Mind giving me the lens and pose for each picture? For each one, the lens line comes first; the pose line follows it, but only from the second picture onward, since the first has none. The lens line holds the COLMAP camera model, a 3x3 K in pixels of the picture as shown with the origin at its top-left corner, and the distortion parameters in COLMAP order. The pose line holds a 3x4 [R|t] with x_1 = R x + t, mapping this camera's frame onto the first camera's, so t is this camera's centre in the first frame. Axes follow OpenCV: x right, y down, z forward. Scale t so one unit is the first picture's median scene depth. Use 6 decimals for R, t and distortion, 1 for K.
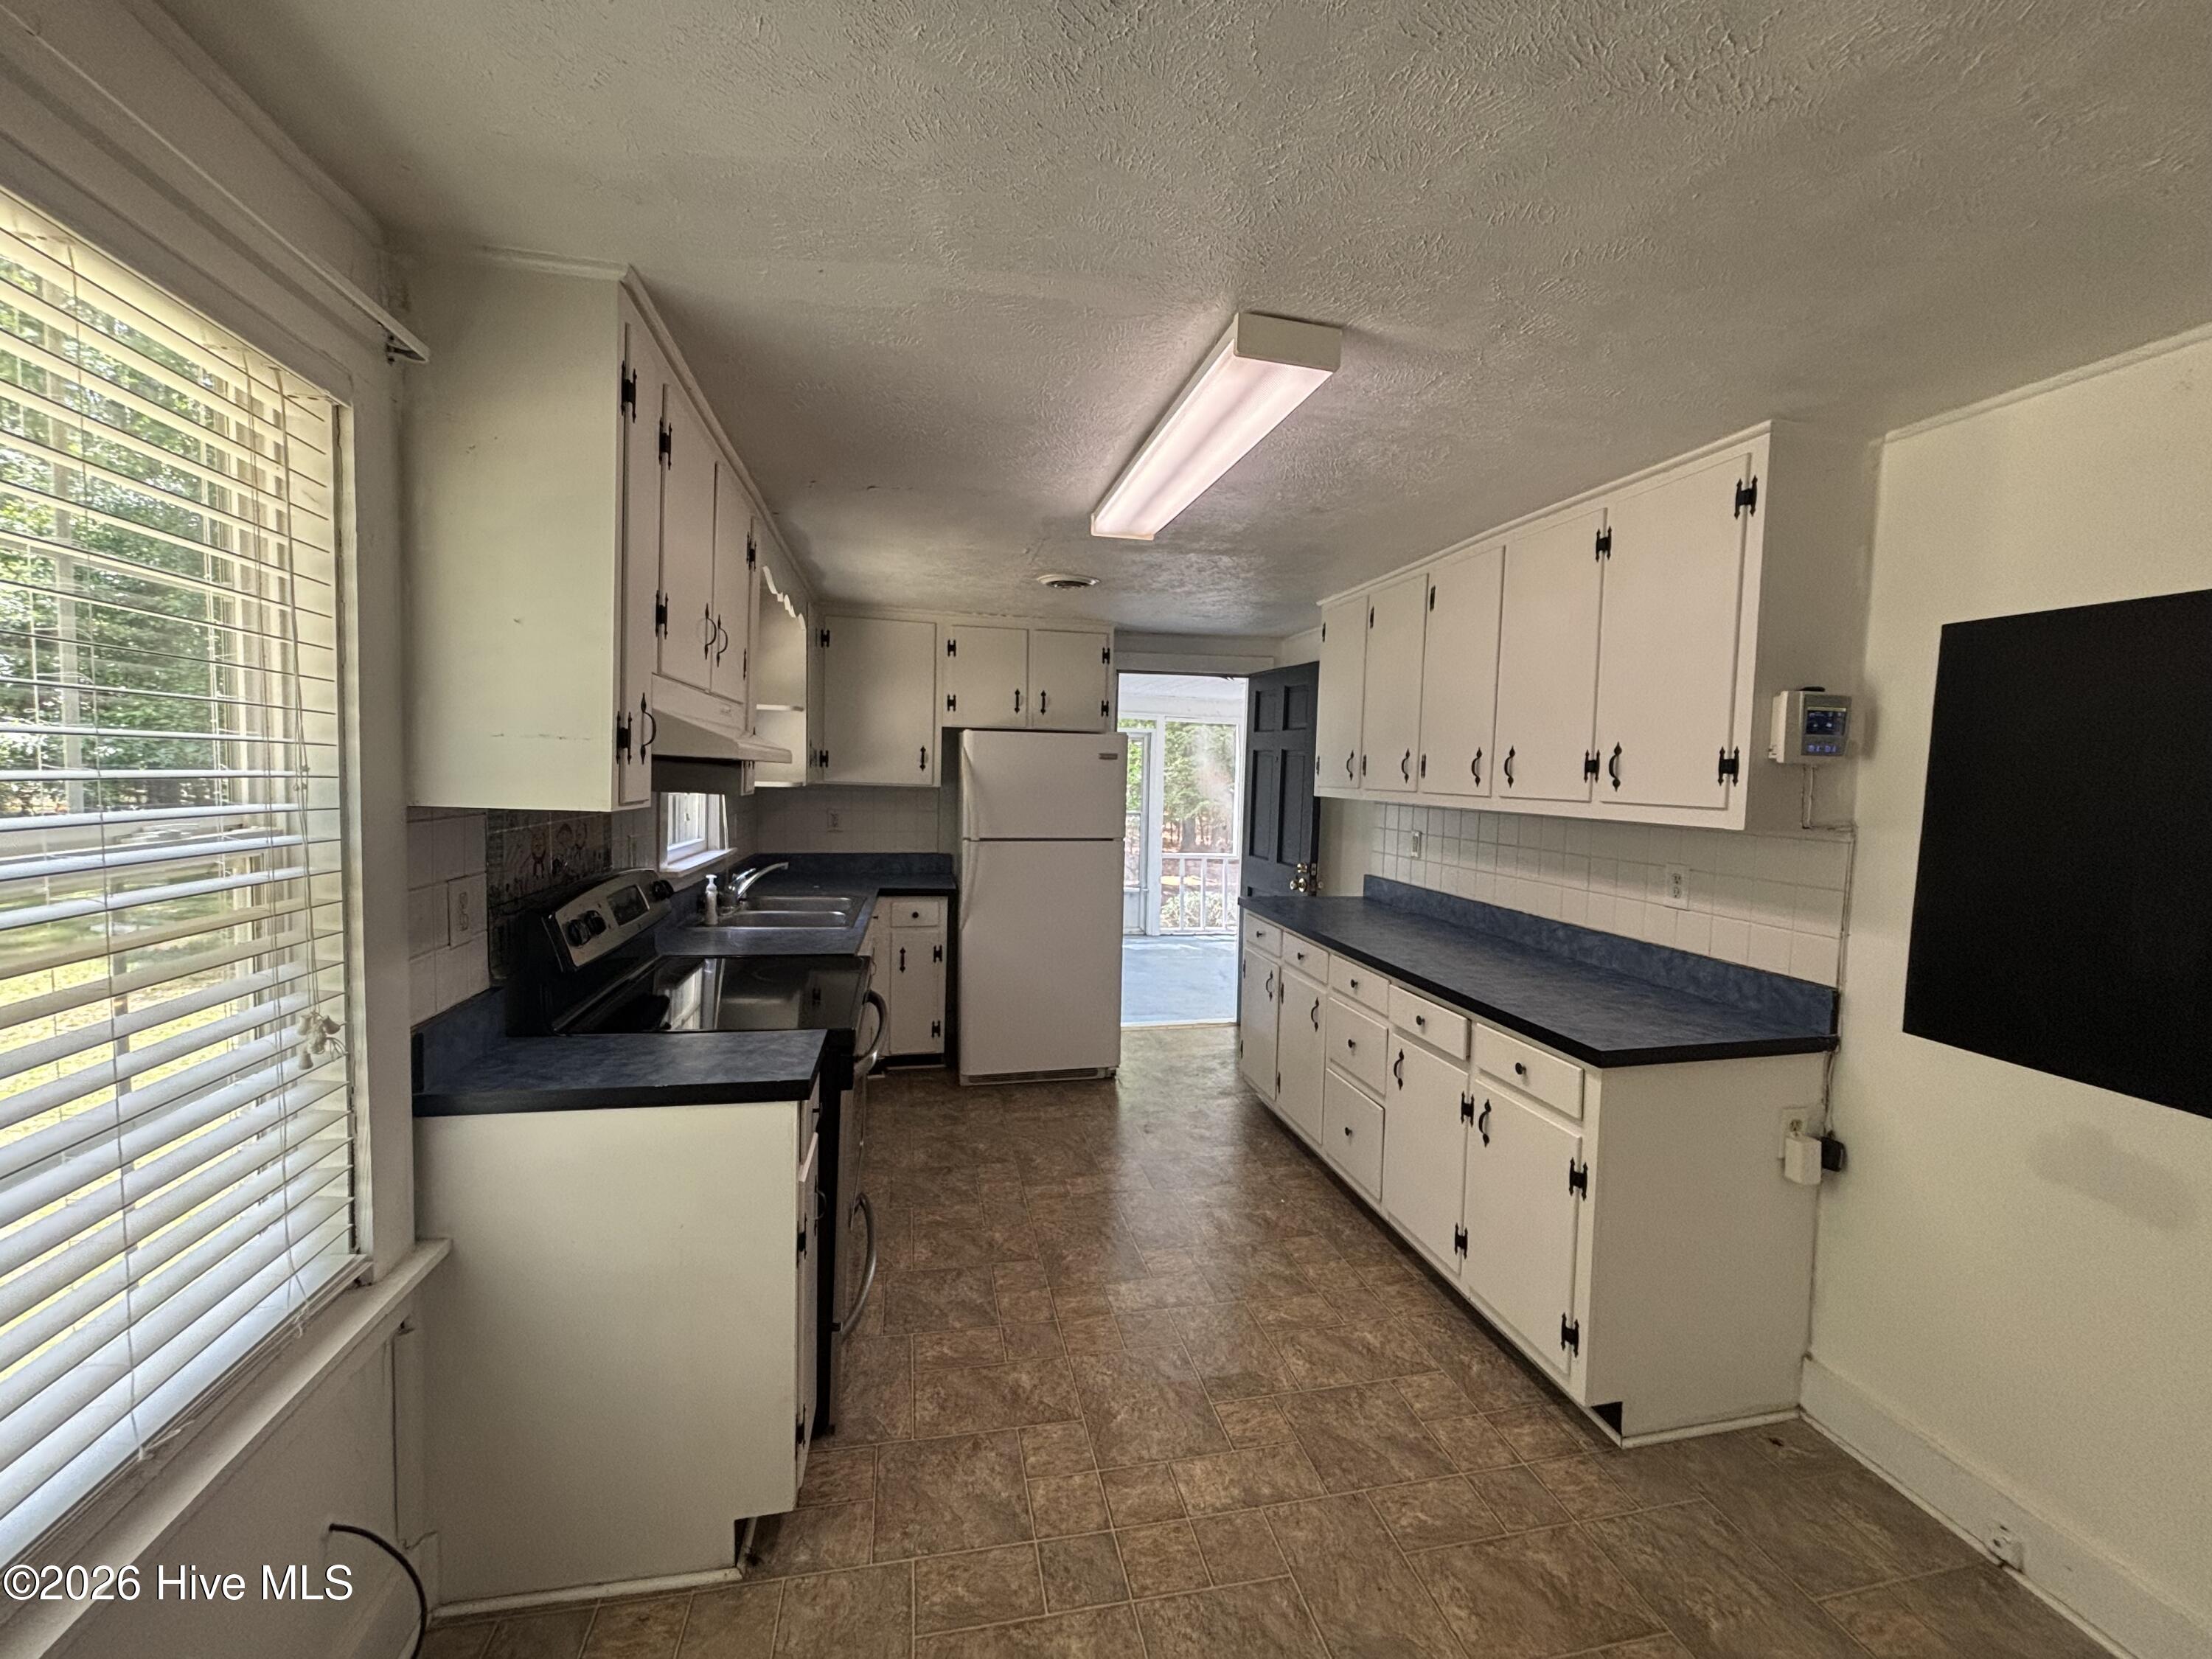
lens RADIAL K [[888.6, 0, 1102.0], [0, 888.6, 824.1], [0, 0, 1]] dist [-0.000084, -0.000041]
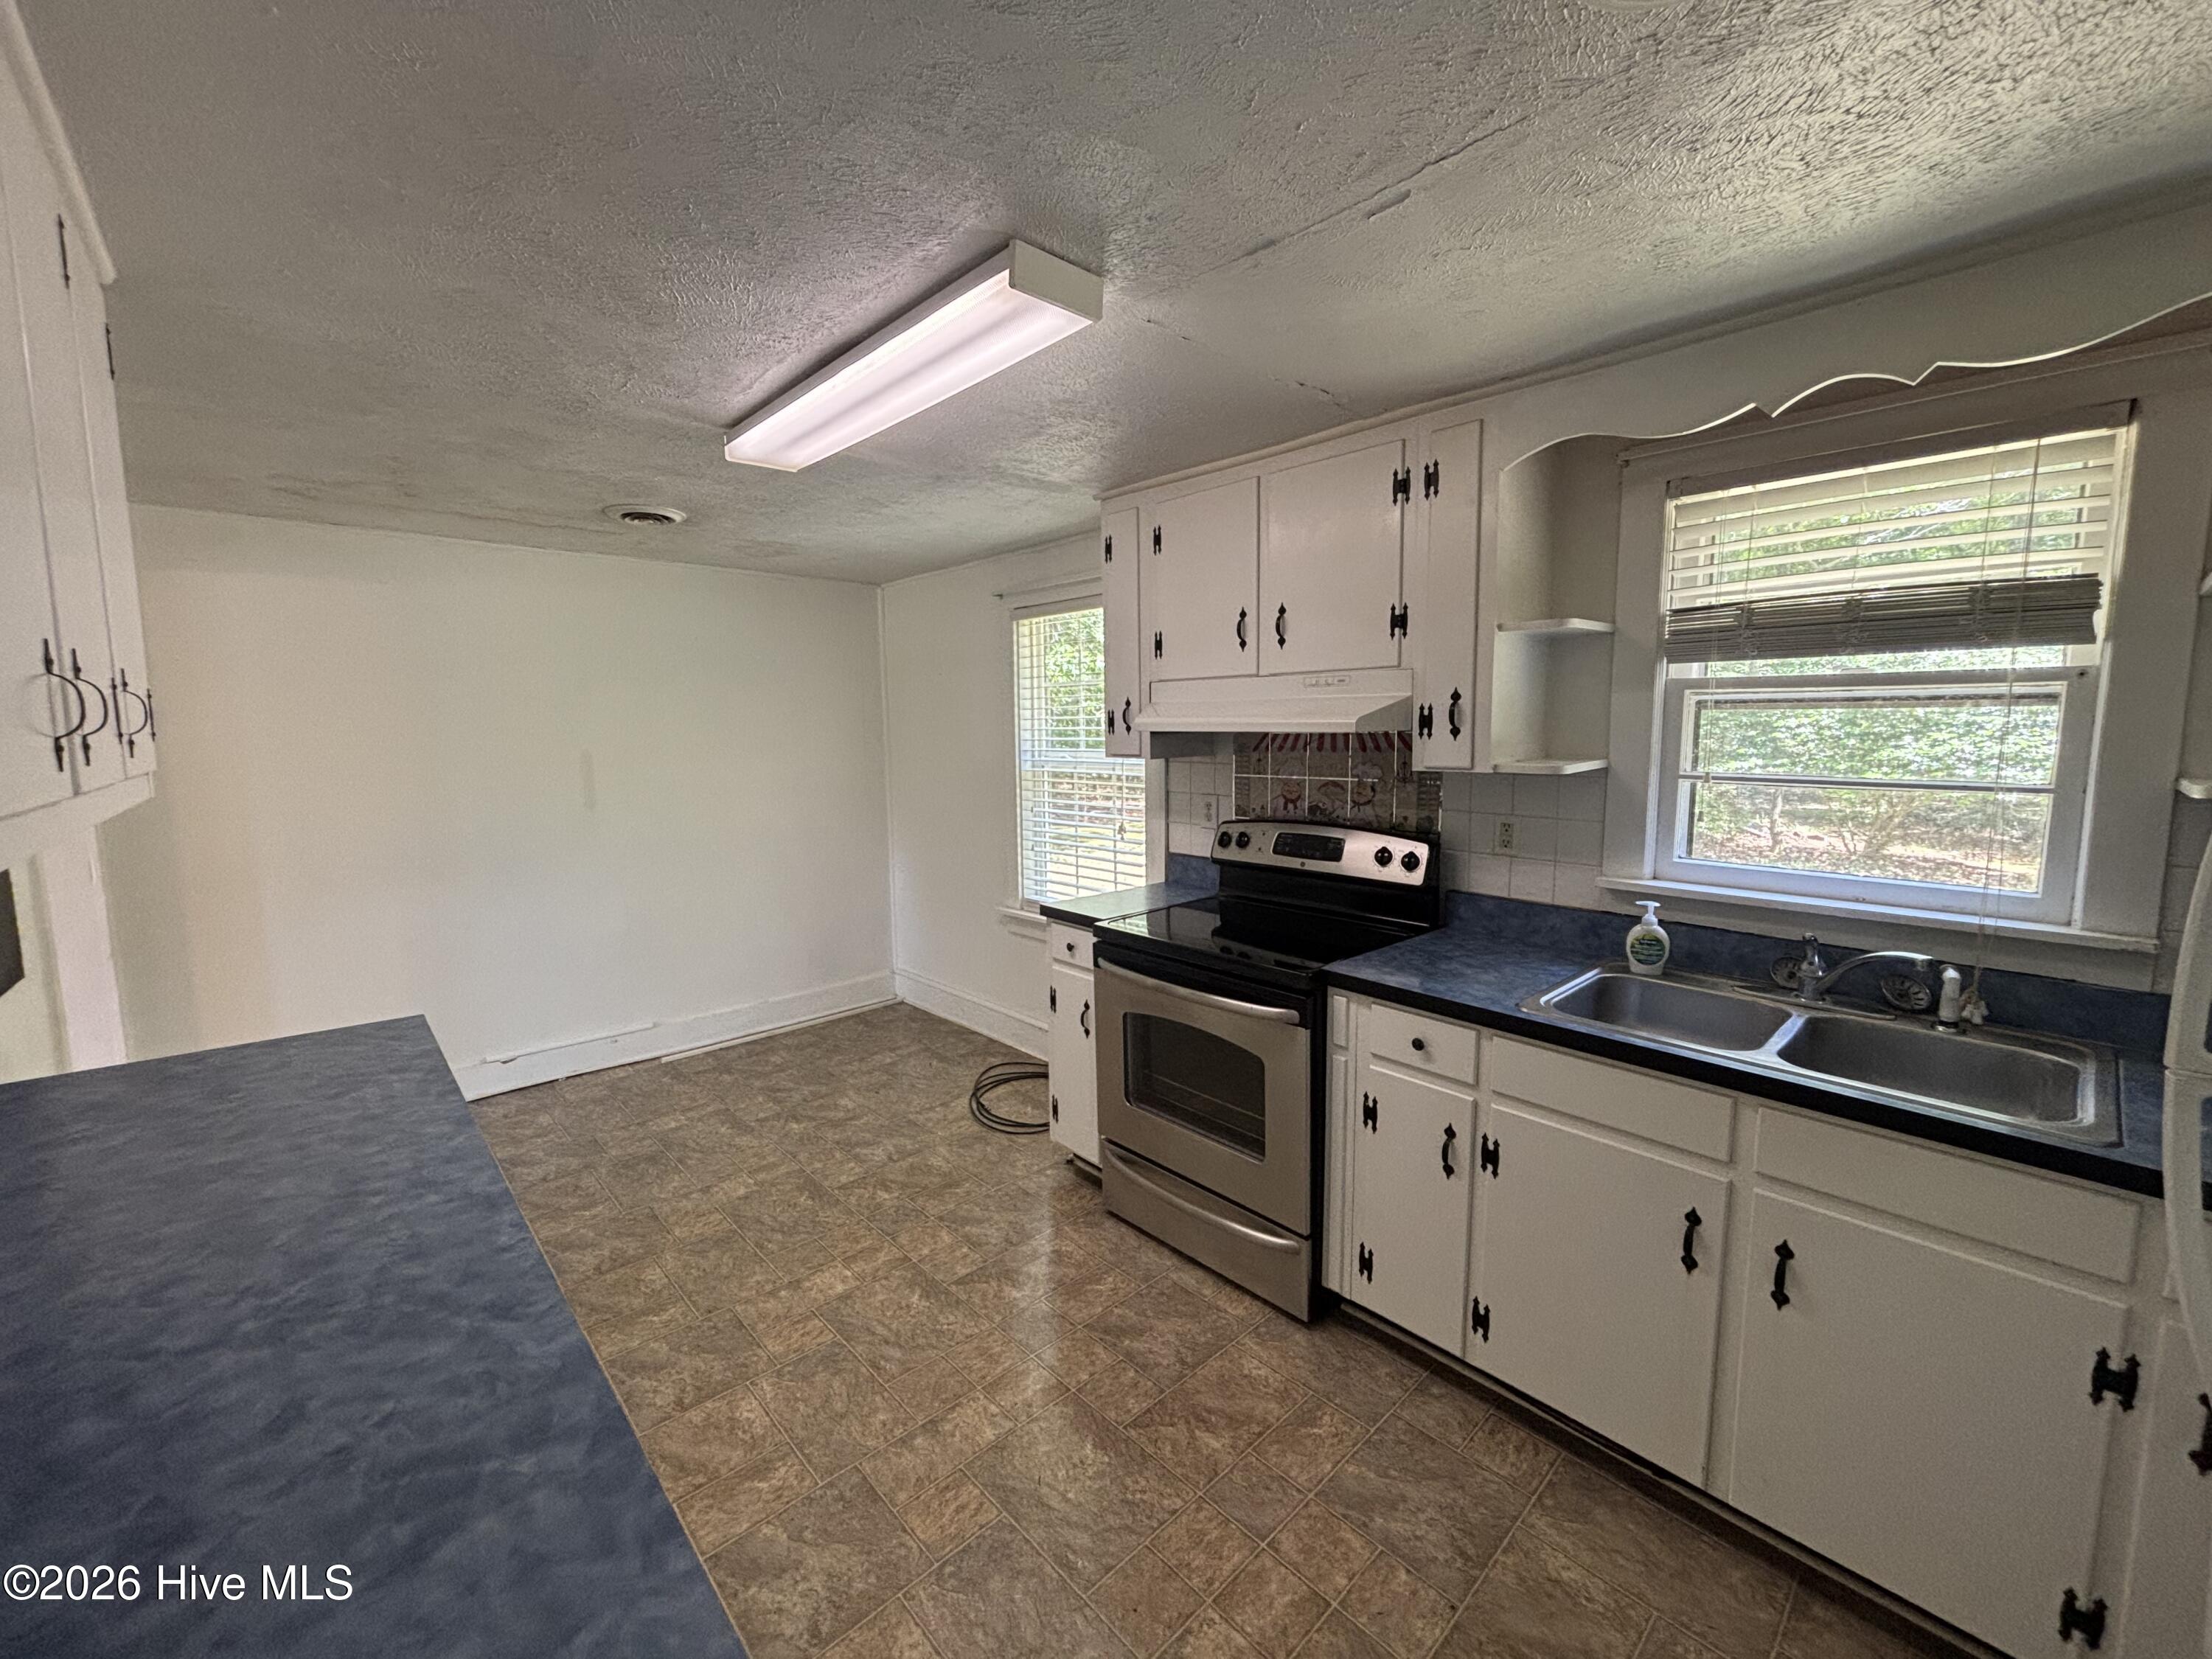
lens RADIAL K [[888.5, 0, 1103.5], [0, 888.5, 823.9], [0, 0, 1]] dist [0.021162, -0.023893]
pose [[-0.859366, 0.037134, -0.510010, 0.330422], [-0.044370, 0.988184, 0.146712, -0.104092], [0.509432, 0.148709, -0.847564, 1.753741]]
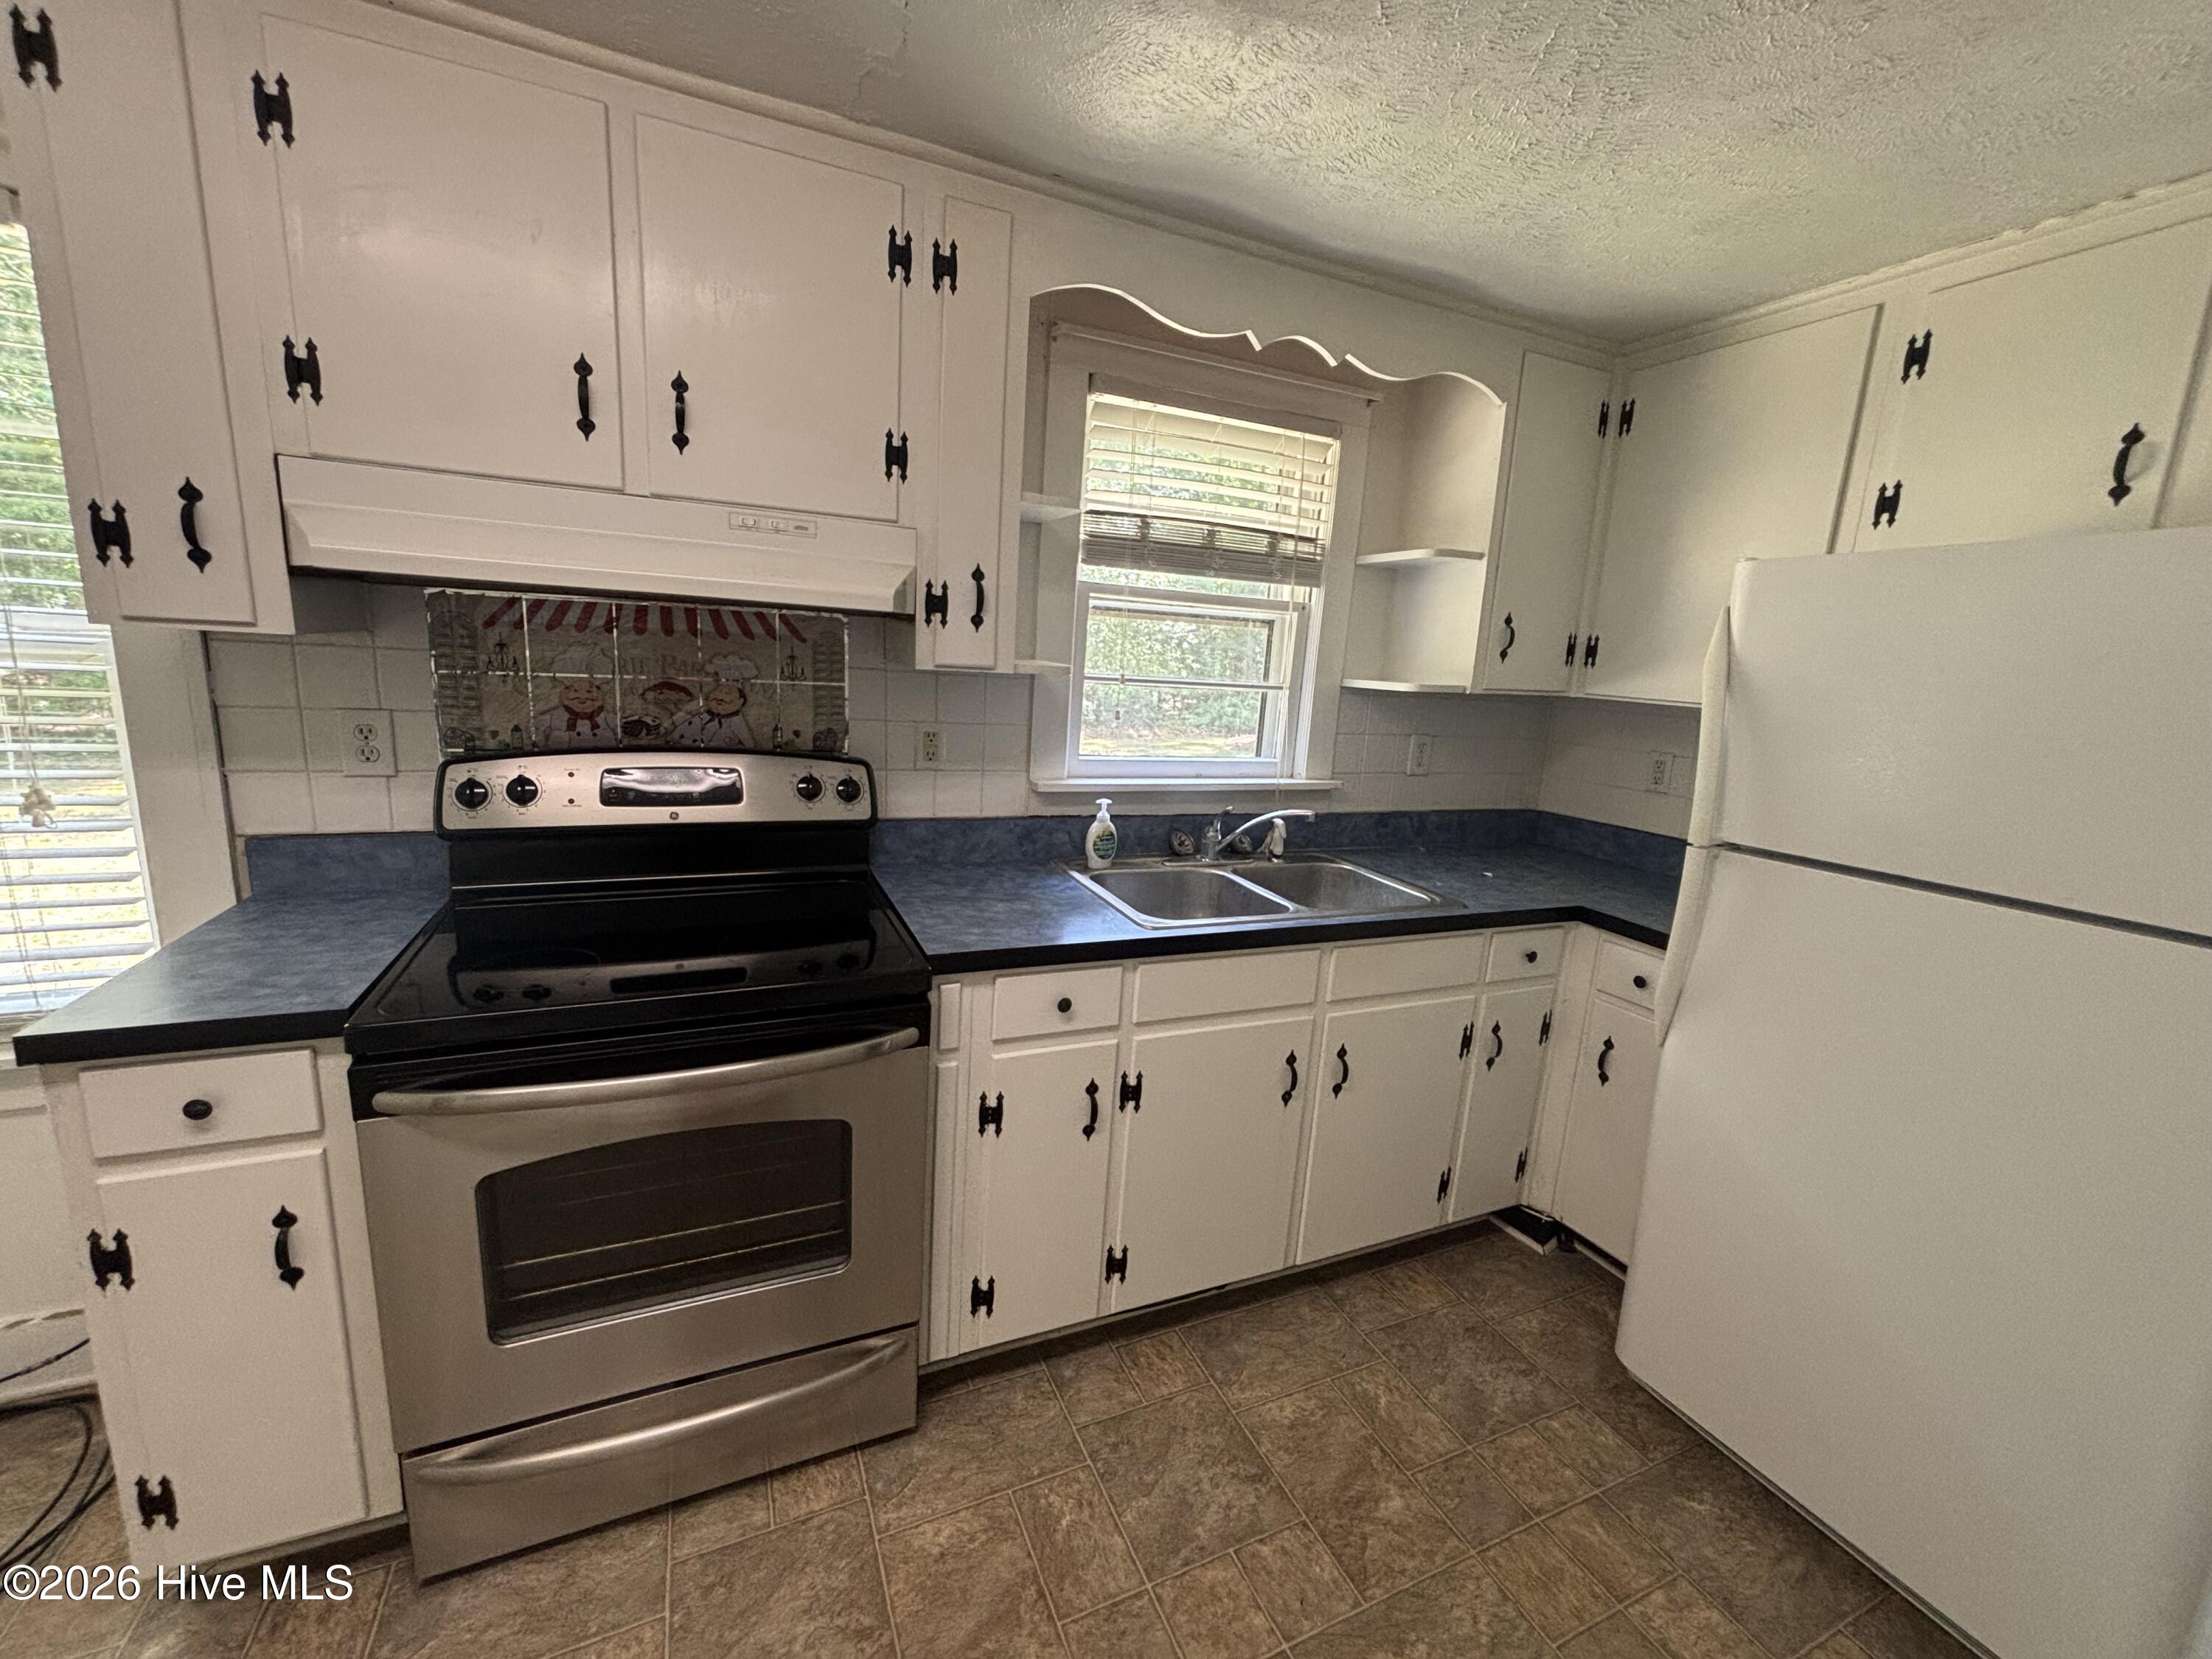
lens RADIAL K [[888.6, 0, 1102.0], [0, 888.6, 824.1], [0, 0, 1]] dist [-0.000084, -0.000041]
pose [[0.214315, 0.171498, -0.961591, 0.300956], [-0.107575, 0.982621, 0.151273, -0.035944], [0.970823, 0.071023, 0.229039, 1.091685]]
